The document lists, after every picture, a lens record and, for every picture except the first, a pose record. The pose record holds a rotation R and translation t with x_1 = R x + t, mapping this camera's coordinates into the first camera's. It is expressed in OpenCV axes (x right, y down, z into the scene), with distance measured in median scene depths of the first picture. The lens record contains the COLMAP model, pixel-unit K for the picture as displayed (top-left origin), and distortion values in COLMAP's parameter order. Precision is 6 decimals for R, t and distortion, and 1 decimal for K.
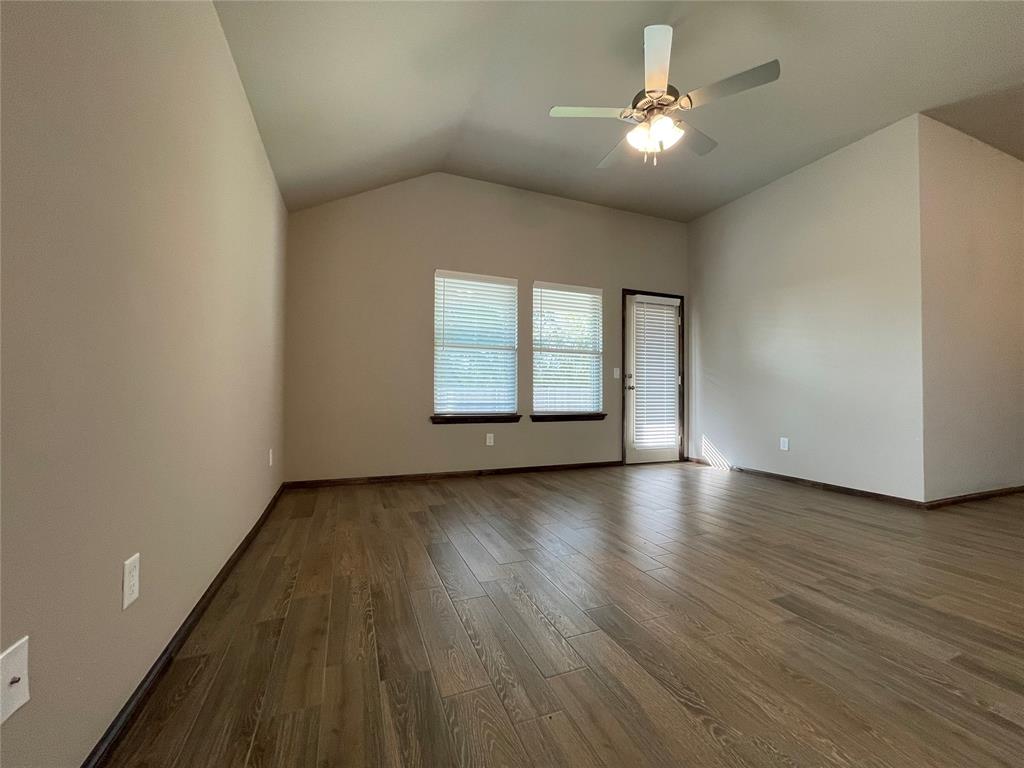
lens RADIAL K [[413.5, 0, 513.8], [0, 413.5, 382.8], [0, 0, 1]] dist [-0.002939, -0.000012]
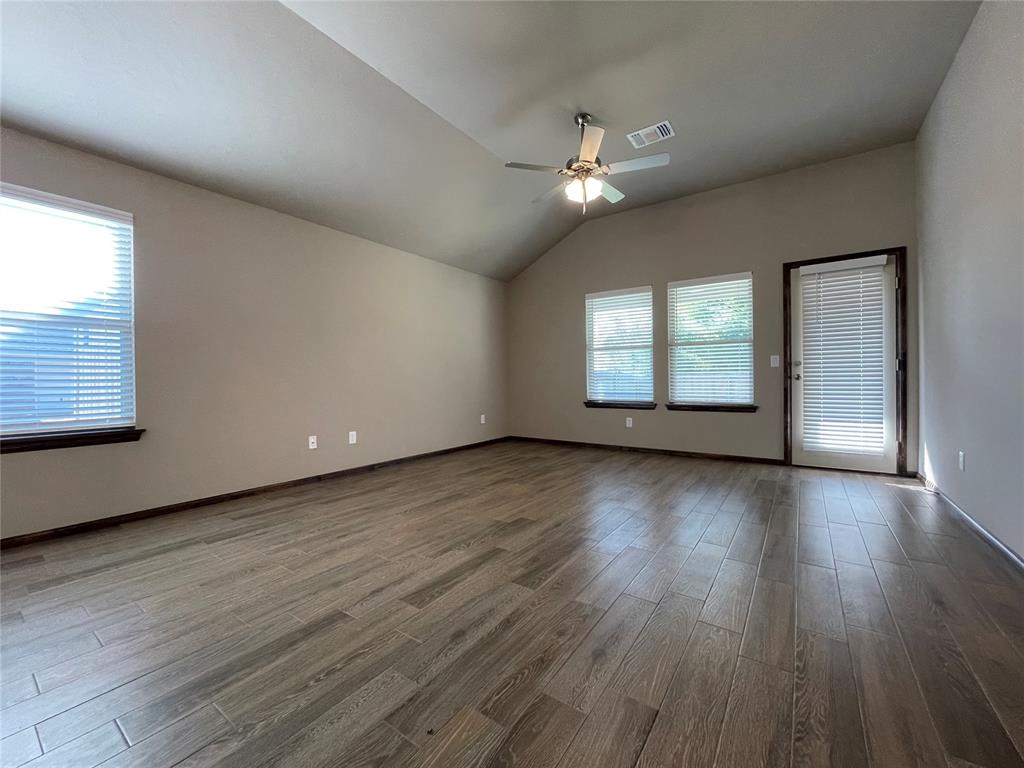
lens RADIAL K [[413.5, 0, 513.8], [0, 413.5, 382.8], [0, 0, 1]] dist [-0.002939, -0.000012]
pose [[0.543982, -0.006907, -0.839068, 0.761691], [0.034241, 0.999316, 0.013973, -0.009370], [0.838398, -0.036332, 0.543847, 0.043614]]
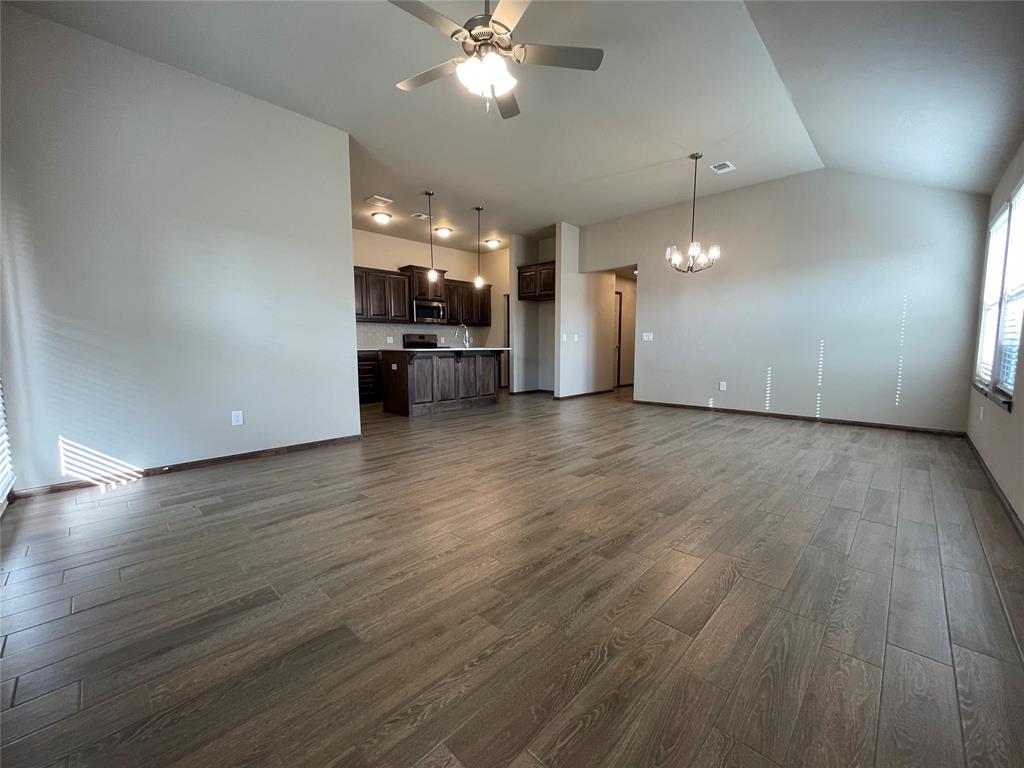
lens RADIAL K [[413.5, 0, 513.8], [0, 413.5, 382.8], [0, 0, 1]] dist [-0.002939, -0.000012]
pose [[-0.410035, -0.089527, 0.907665, -0.320473], [-0.020288, 0.995820, 0.089057, -0.010639], [-0.911844, 0.018102, -0.410137, 0.766526]]
